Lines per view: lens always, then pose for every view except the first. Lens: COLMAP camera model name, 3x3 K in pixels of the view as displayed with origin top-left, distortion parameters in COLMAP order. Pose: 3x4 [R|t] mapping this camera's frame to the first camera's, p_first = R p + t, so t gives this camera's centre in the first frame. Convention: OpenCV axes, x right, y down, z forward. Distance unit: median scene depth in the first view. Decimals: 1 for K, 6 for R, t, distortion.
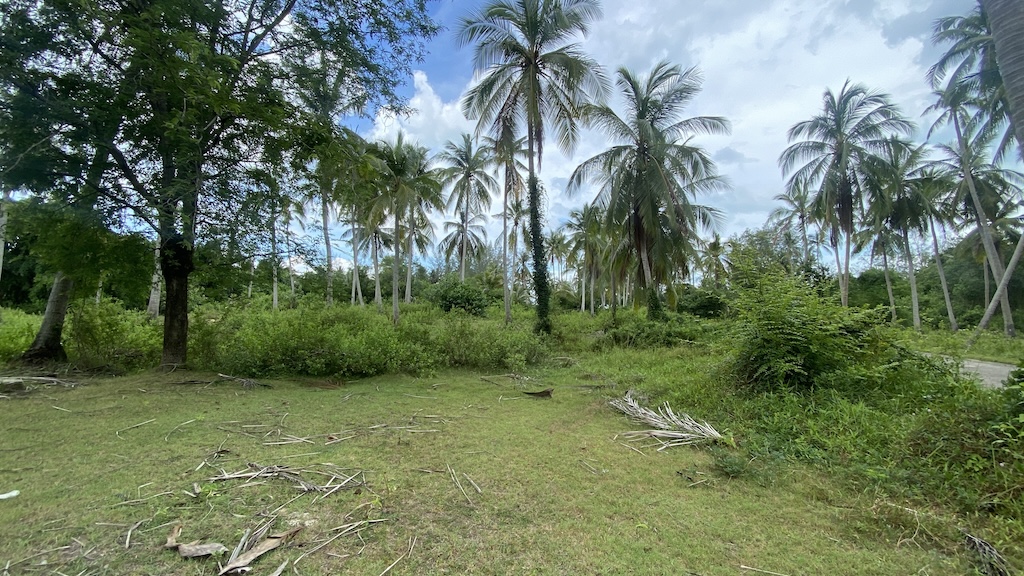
lens RADIAL K [[410.8, 0, 516.3], [0, 410.8, 288.1], [0, 0, 1]] dist [0.005700, -0.015392]
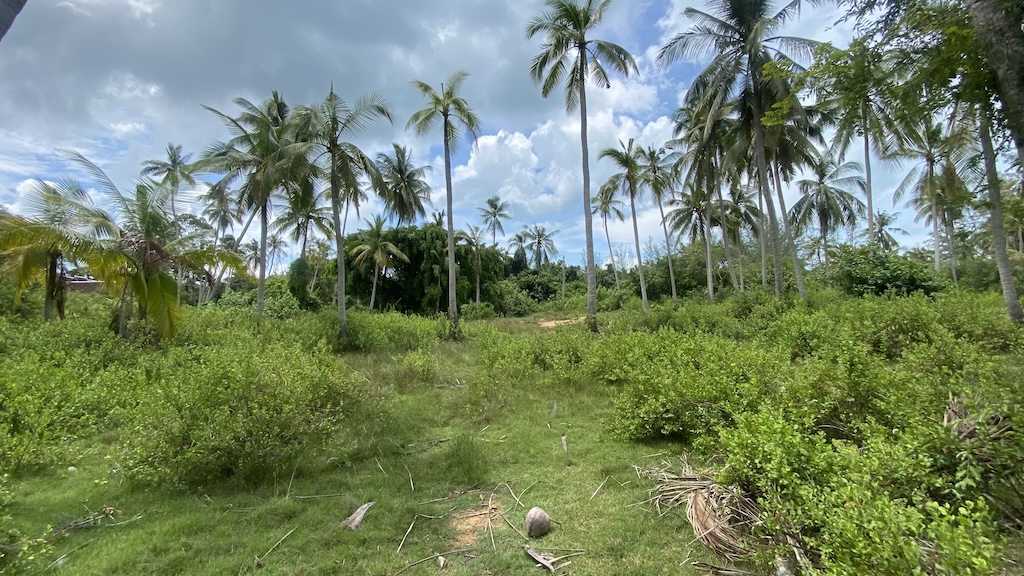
lens RADIAL K [[410.8, 0, 517.7], [0, 410.8, 293.1], [0, 0, 1]] dist [0.005700, -0.015392]
pose [[0.845965, -0.061297, -0.529704, -0.898520], [0.075537, 0.997129, 0.005250, -0.000623], [0.527861, -0.044453, 0.848166, 0.321903]]
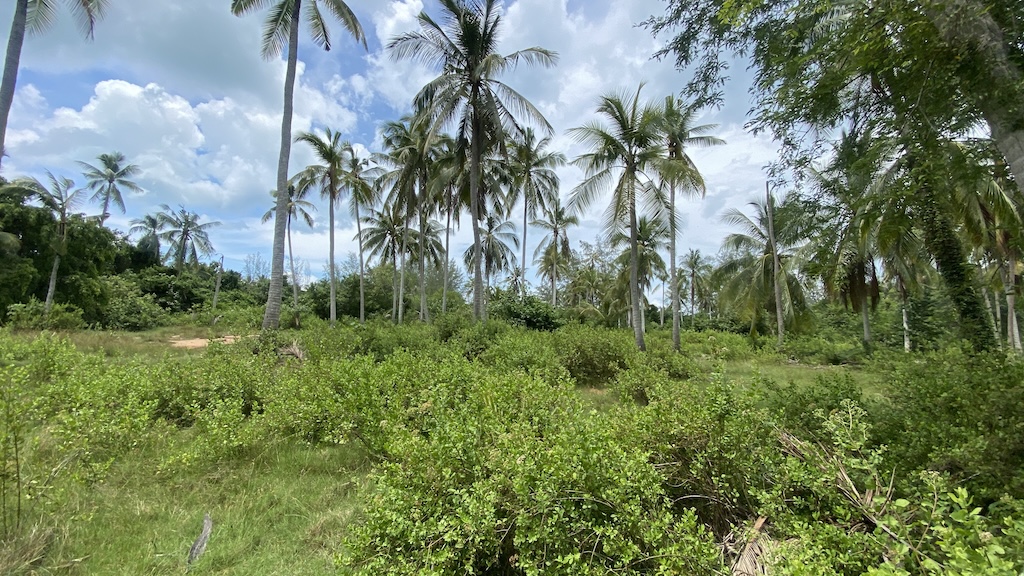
lens RADIAL K [[410.8, 0, 510.7], [0, 410.8, 288.6], [0, 0, 1]] dist [0.005700, -0.015392]
pose [[0.982851, 0.029865, 0.181965, -1.045703], [-0.022152, 0.998774, -0.044275, 0.029003], [-0.183064, 0.039485, 0.982308, 0.561701]]
